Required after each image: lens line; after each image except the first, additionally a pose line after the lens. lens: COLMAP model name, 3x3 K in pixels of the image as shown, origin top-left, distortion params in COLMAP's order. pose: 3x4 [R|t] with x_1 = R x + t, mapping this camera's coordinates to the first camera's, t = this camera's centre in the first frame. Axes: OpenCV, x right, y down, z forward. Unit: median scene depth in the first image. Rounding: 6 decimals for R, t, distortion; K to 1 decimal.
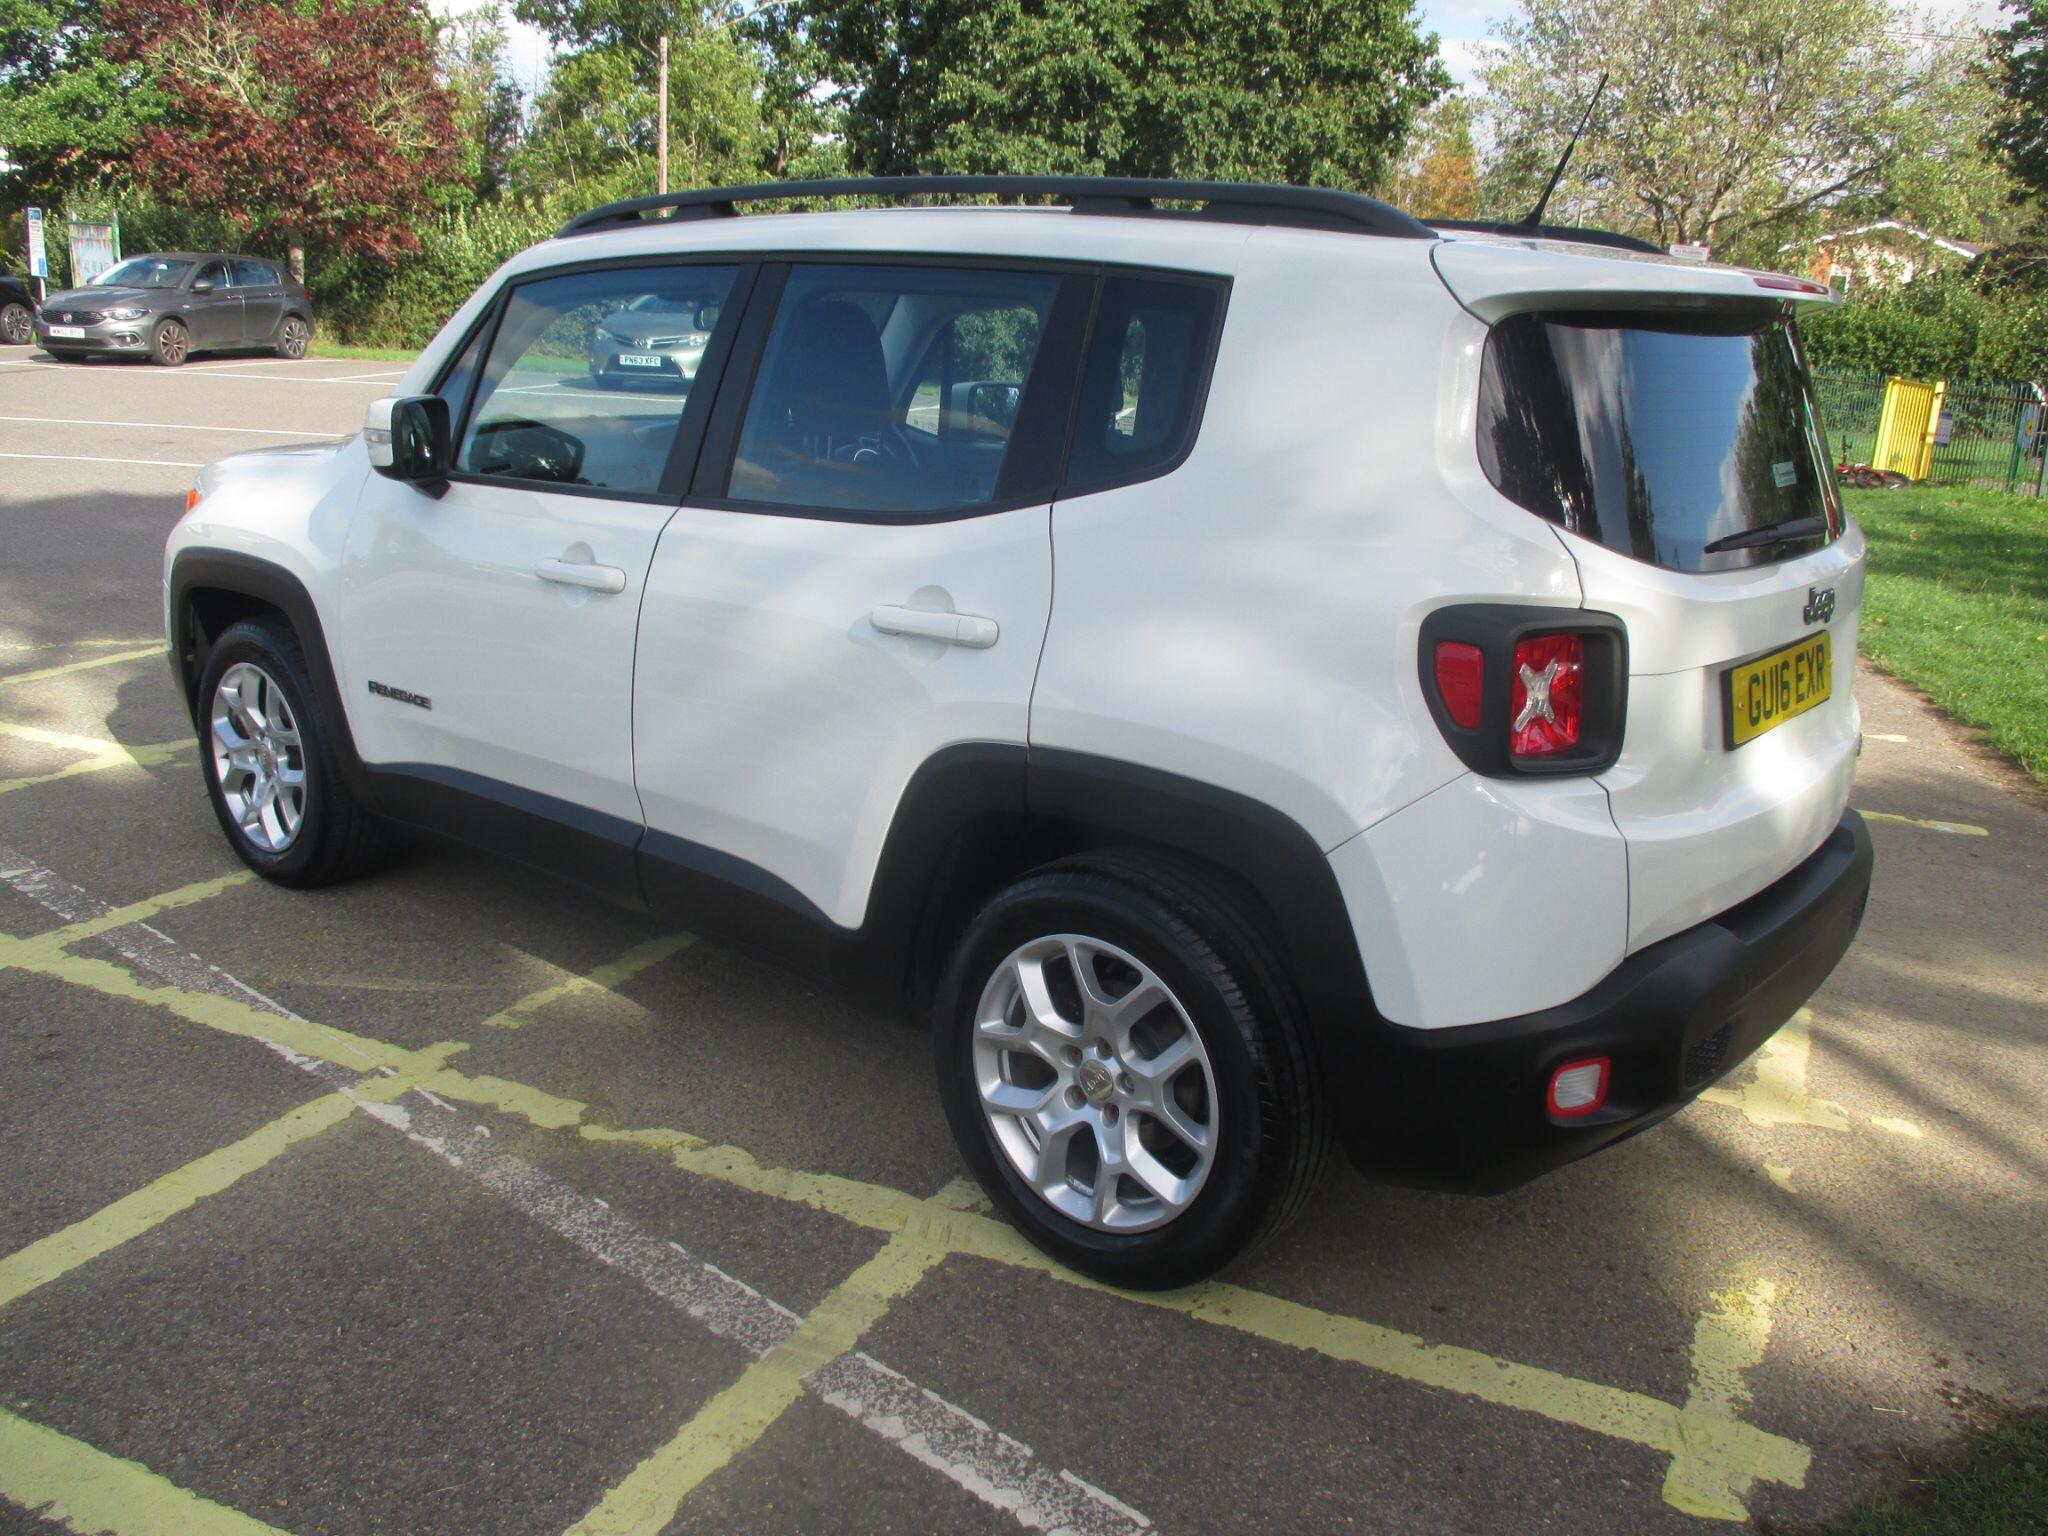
lens RADIAL K [[1698.6, 0, 1050.2], [0, 1698.6, 821.3], [0, 0, 1]] dist [-0.027613, -0.007489]
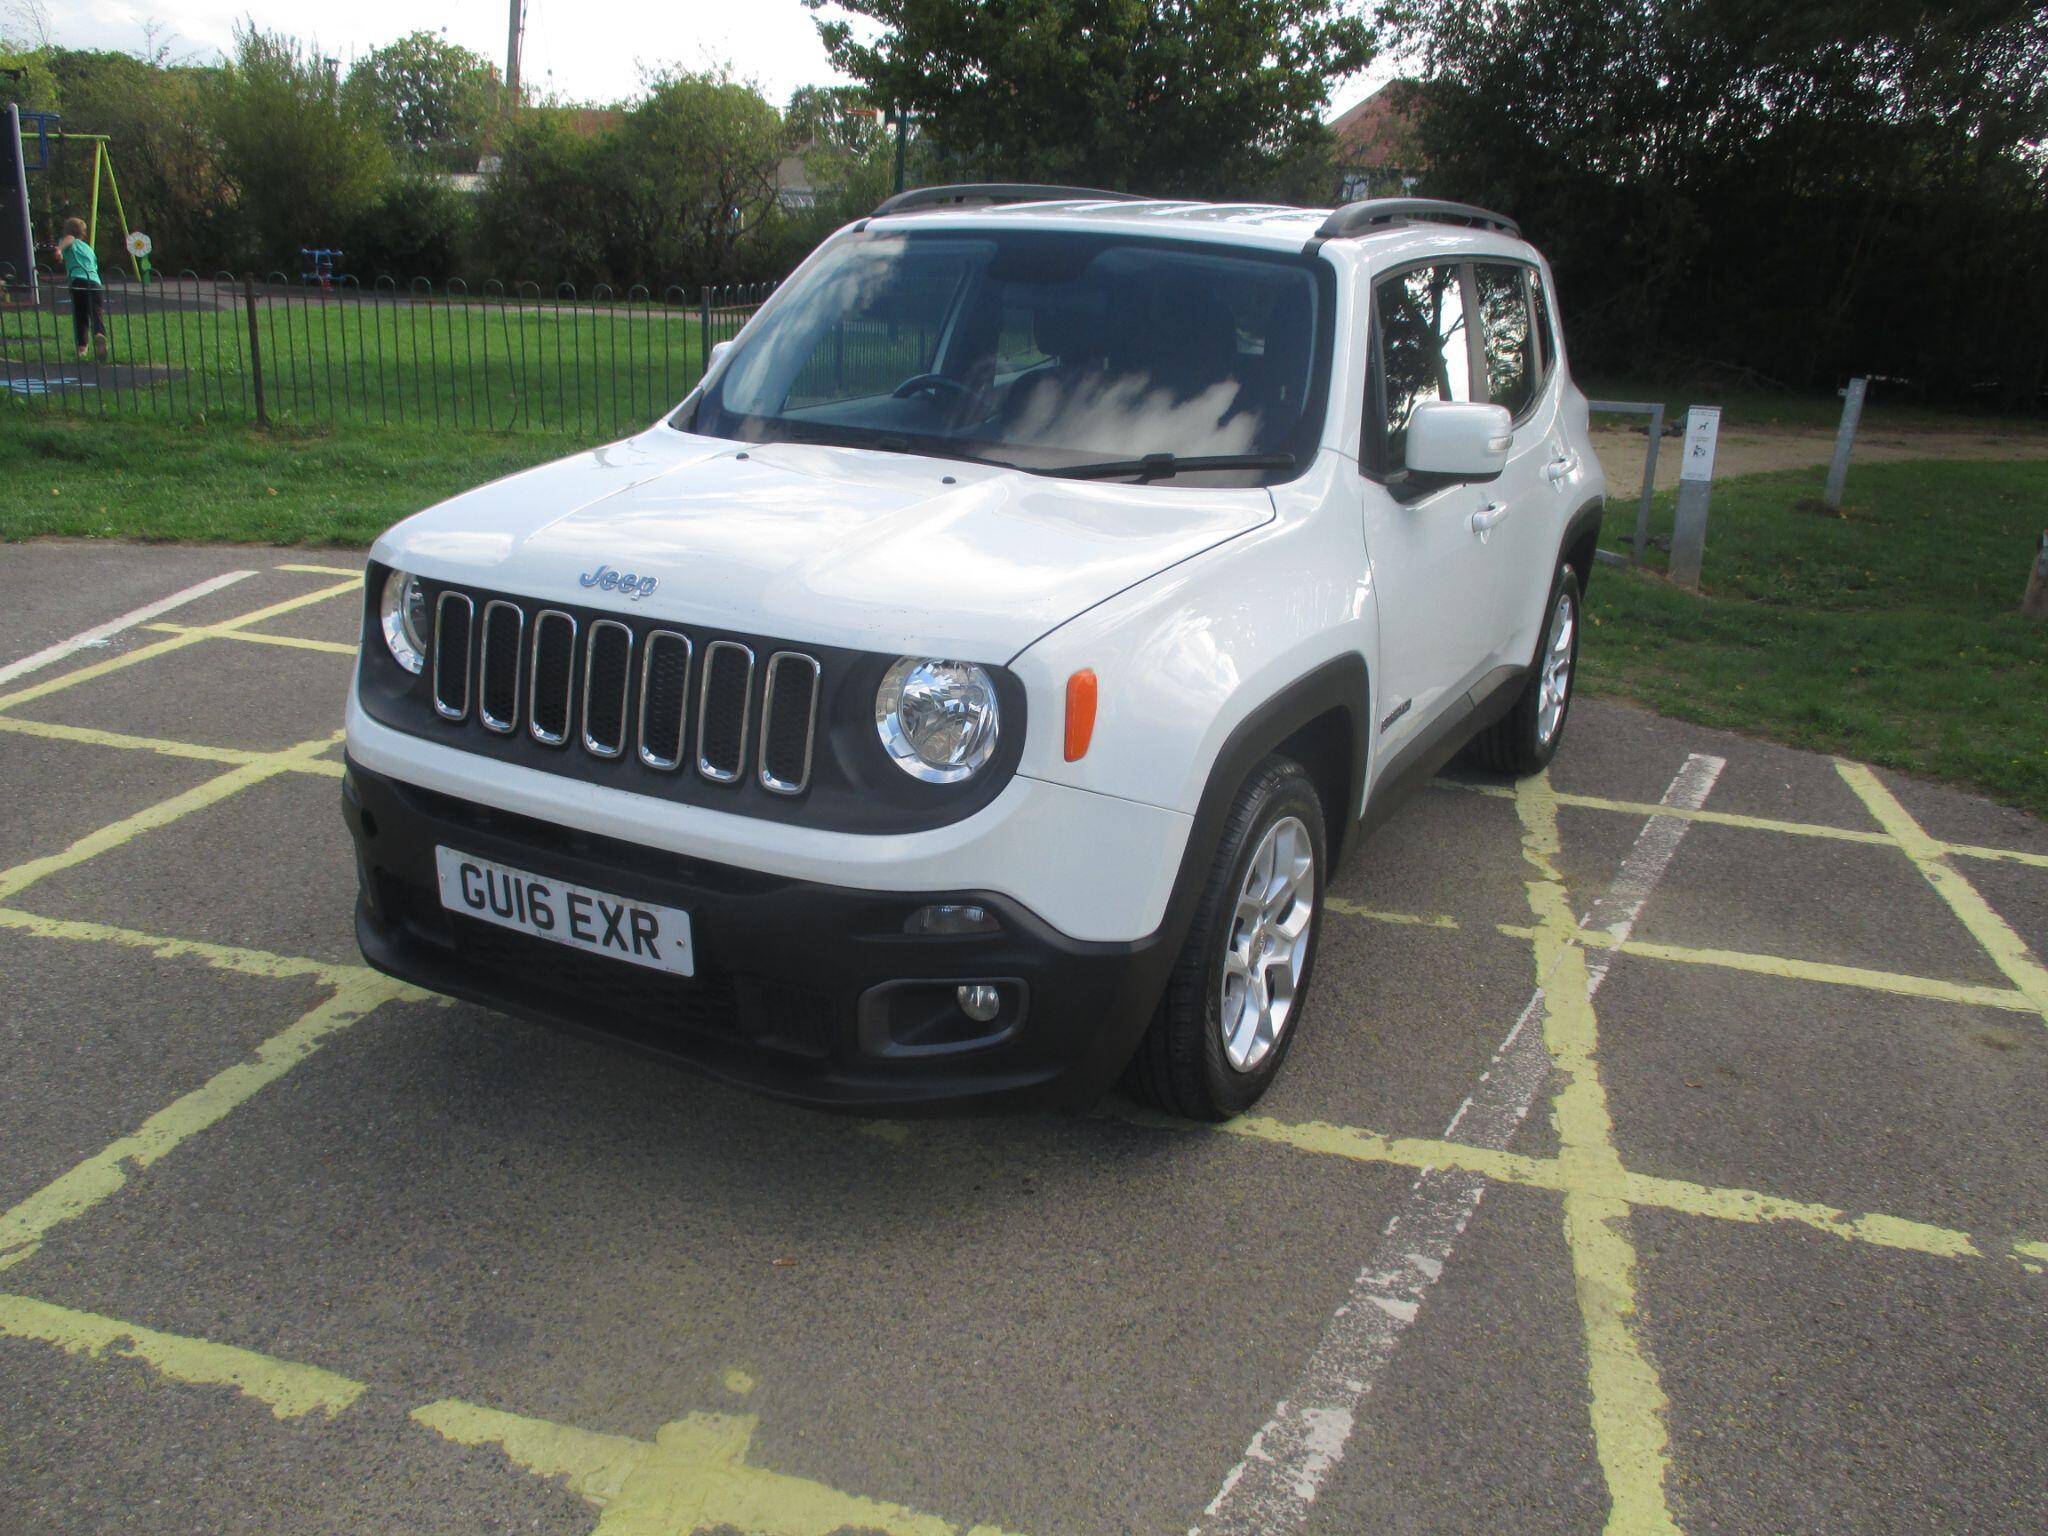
lens RADIAL K [[1698.6, 0, 1018.5], [0, 1698.6, 819.2], [0, 0, 1]] dist [-0.027613, -0.007489]
pose [[-0.188049, -0.365630, 0.911566, -1.468727], [0.243115, 0.881912, 0.403889, -0.548513], [-0.951595, 0.297567, -0.076953, 1.516920]]
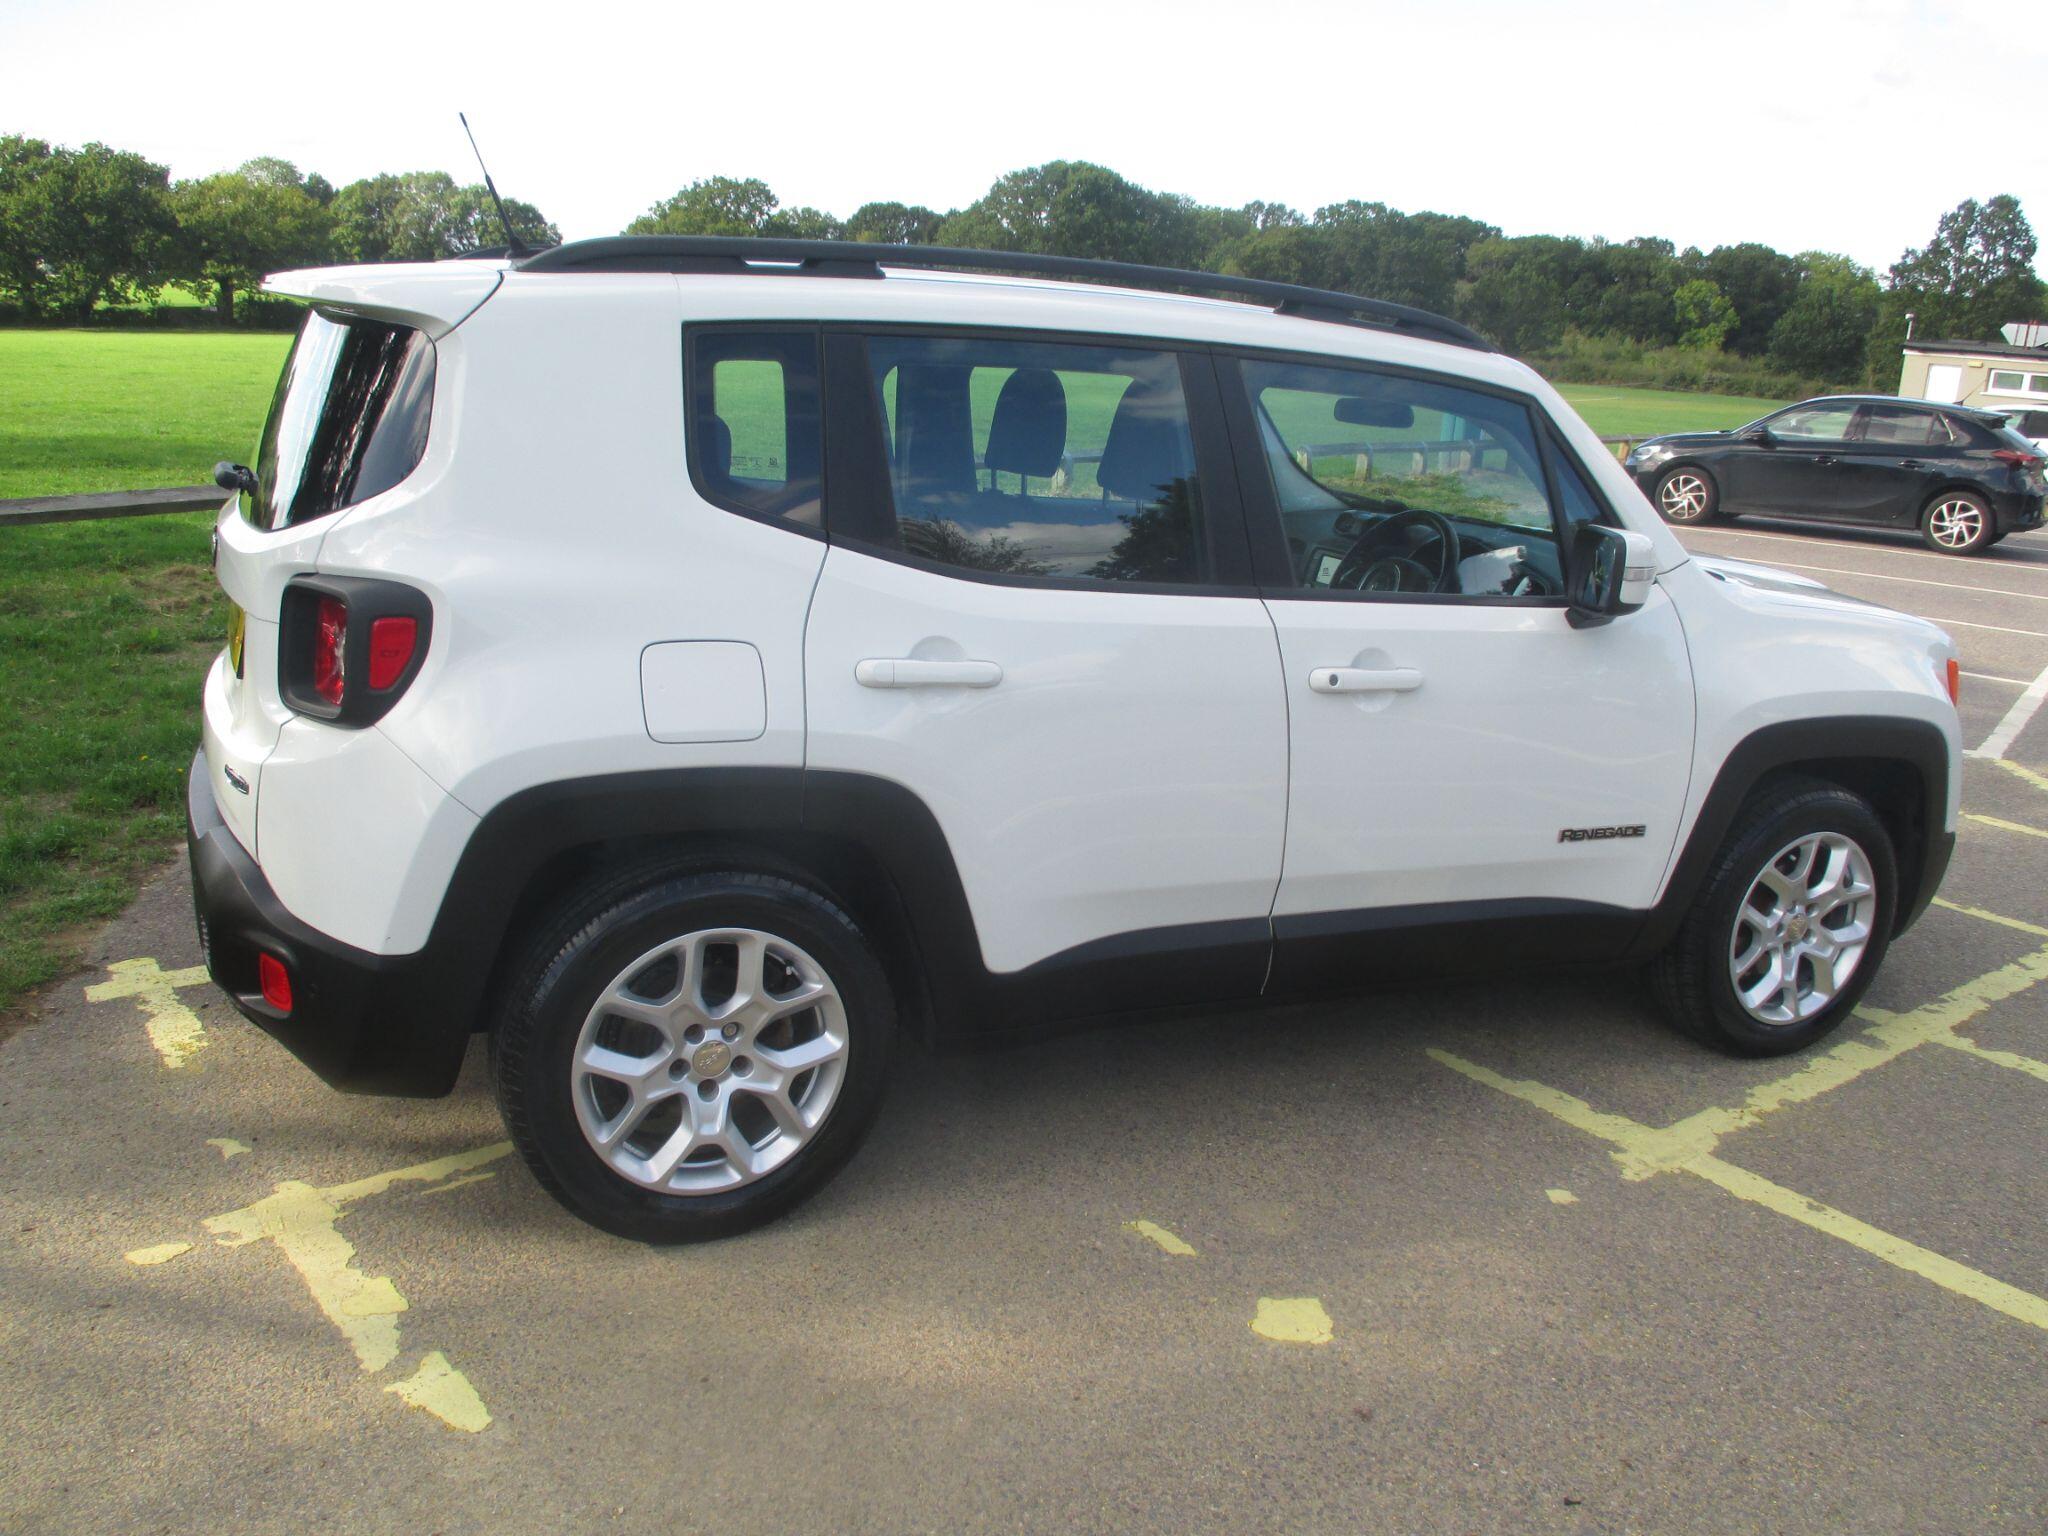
lens RADIAL K [[1698.6, 0, 1033.9], [0, 1698.6, 828.3], [0, 0, 1]] dist [-0.027613, -0.007489]
pose [[-0.426474, 0.194221, -0.883401, 1.074782], [-0.347865, 0.866335, 0.358405, -0.481359], [0.834931, 0.460155, -0.301907, 1.607008]]
